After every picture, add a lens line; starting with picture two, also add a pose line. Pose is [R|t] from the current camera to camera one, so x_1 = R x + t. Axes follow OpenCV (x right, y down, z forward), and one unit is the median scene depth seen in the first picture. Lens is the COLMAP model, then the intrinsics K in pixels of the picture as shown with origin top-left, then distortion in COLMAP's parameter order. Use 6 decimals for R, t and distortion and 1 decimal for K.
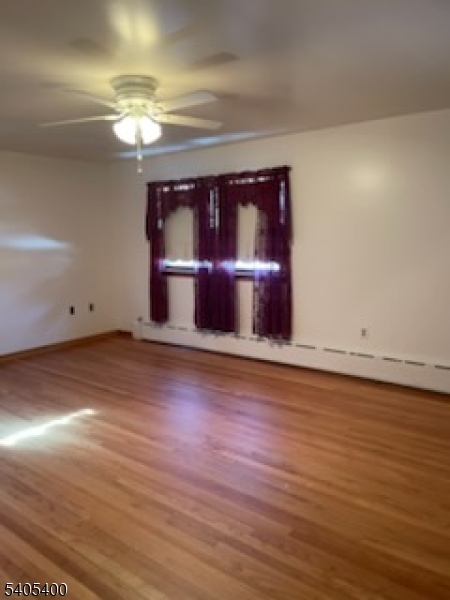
lens RADIAL K [[454.9, 0, 225.0], [0, 454.9, 300.0], [0, 0, 1]] dist [0.000027, -0.000801]
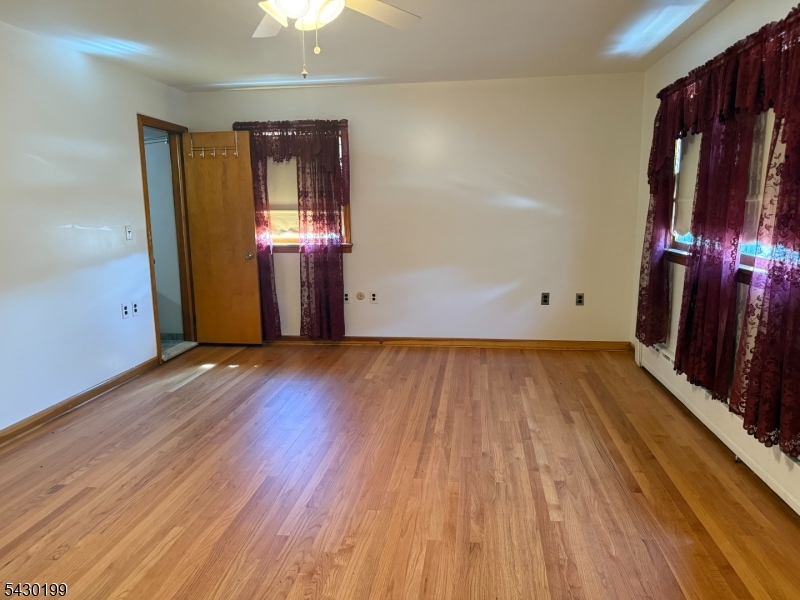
lens RADIAL K [[552.3, 0, 400.0], [0, 552.3, 300.0], [0, 0, 1]] dist [0.003786, 0.002909]
pose [[0.489543, 0.141510, -0.860420, 0.420090], [-0.108829, 0.988944, 0.100729, -0.053574], [0.865161, 0.044328, 0.499531, 0.569024]]
